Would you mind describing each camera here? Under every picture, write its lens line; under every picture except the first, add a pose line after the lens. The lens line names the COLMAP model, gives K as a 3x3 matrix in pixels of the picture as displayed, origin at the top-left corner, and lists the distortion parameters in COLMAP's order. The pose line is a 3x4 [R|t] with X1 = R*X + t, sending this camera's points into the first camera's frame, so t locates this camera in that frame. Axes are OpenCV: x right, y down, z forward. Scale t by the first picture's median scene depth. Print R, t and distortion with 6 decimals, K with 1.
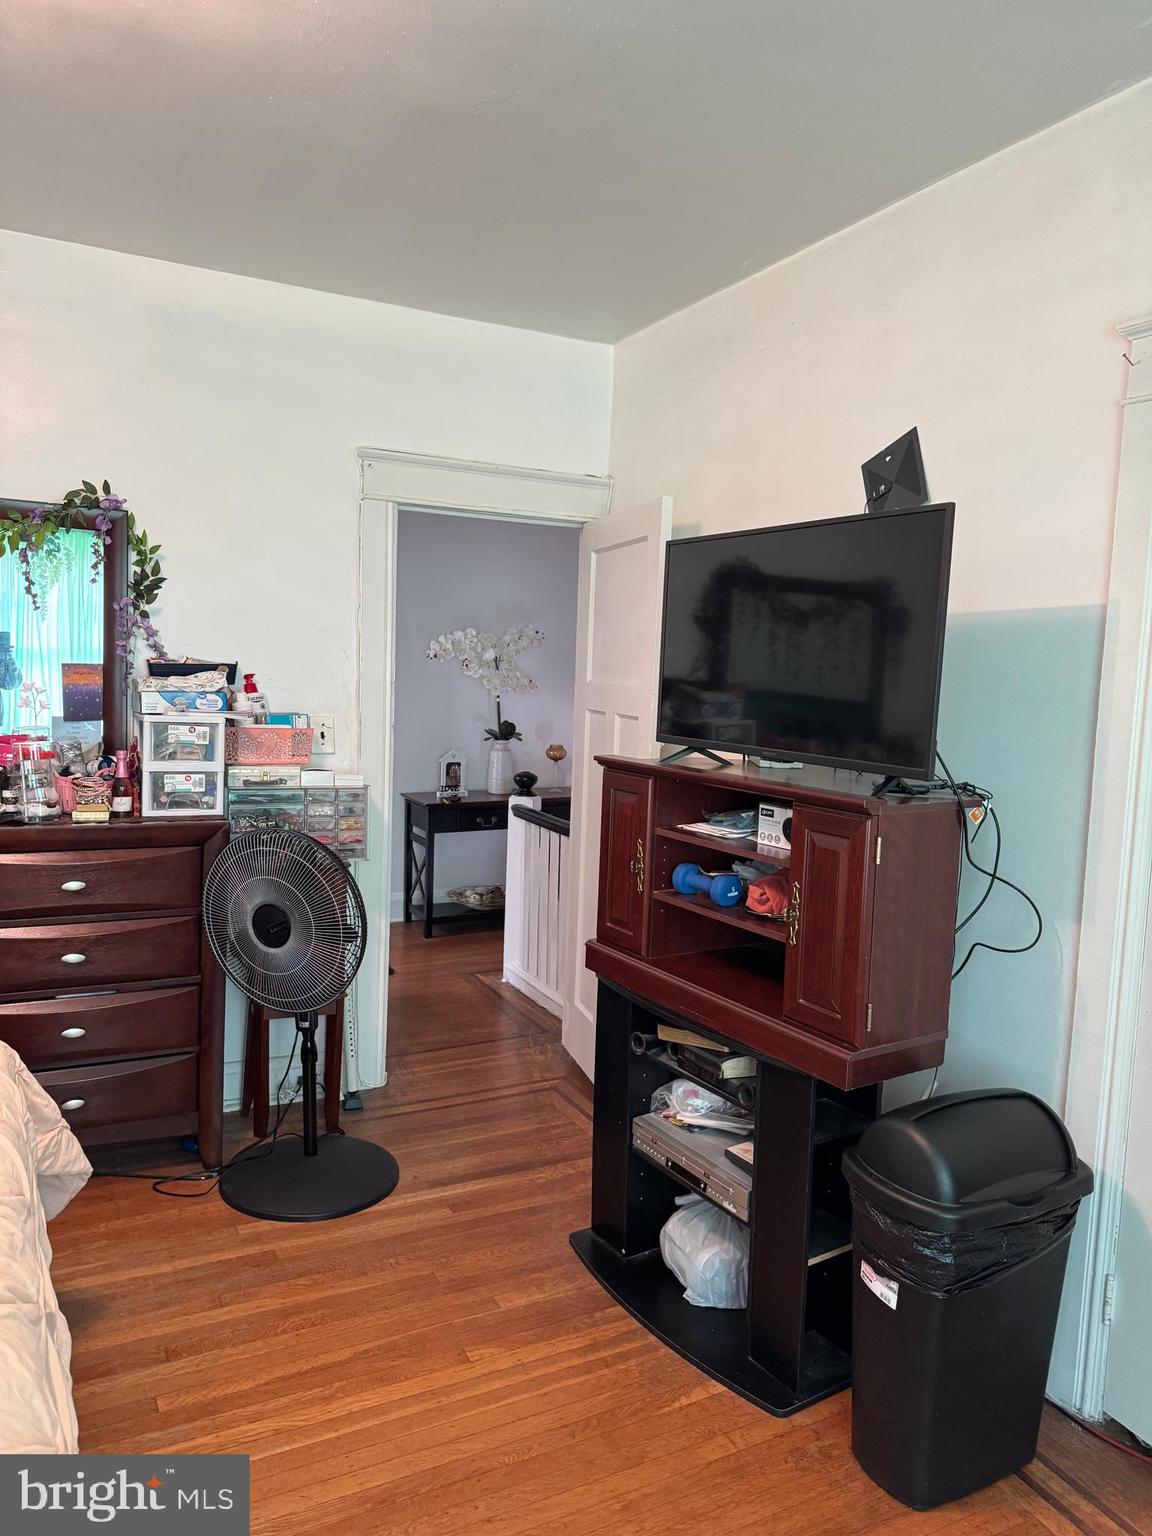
lens RADIAL K [[1105.3, 0, 585.7], [0, 1105.3, 753.6], [0, 0, 1]] dist [0.064645, -0.086851]
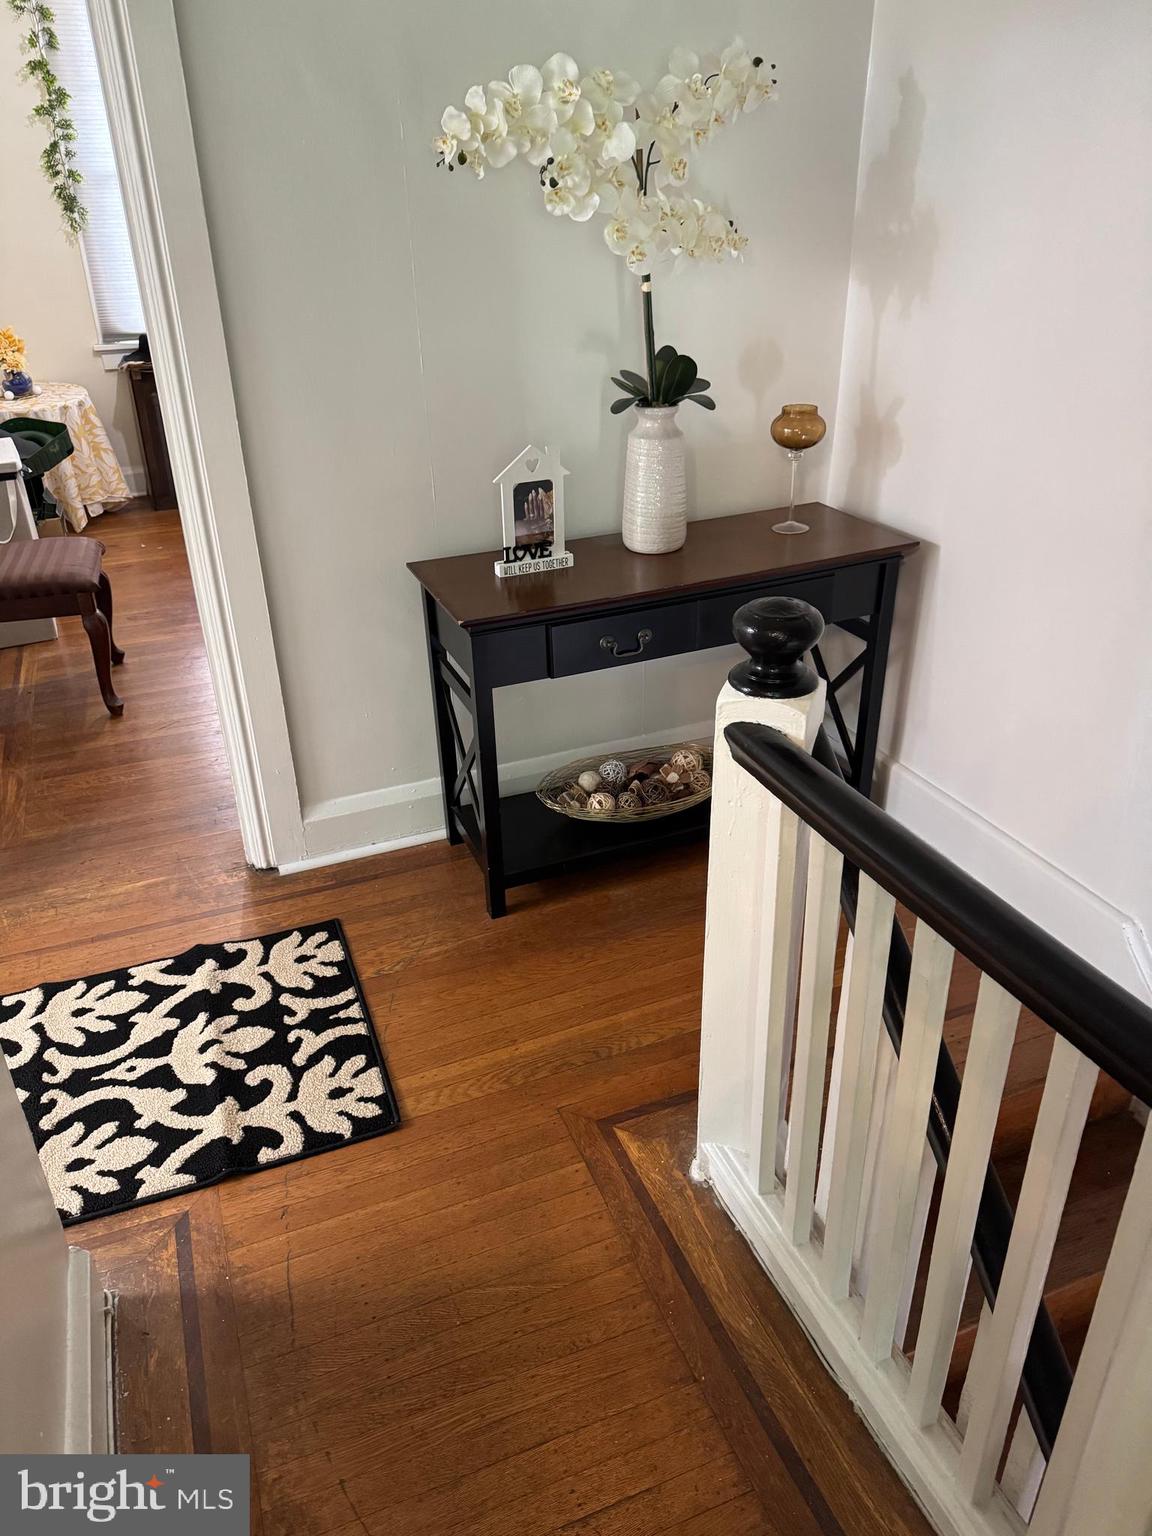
lens RADIAL K [[1105.3, 0, 567.1], [0, 1105.3, 771.5], [0, 0, 1]] dist [0.064645, -0.086851]
pose [[0.992118, 0.001173, -0.125301, -0.113441], [0.047047, 0.923315, 0.381151, -0.082390], [0.116139, -0.384041, 0.915982, 1.157708]]
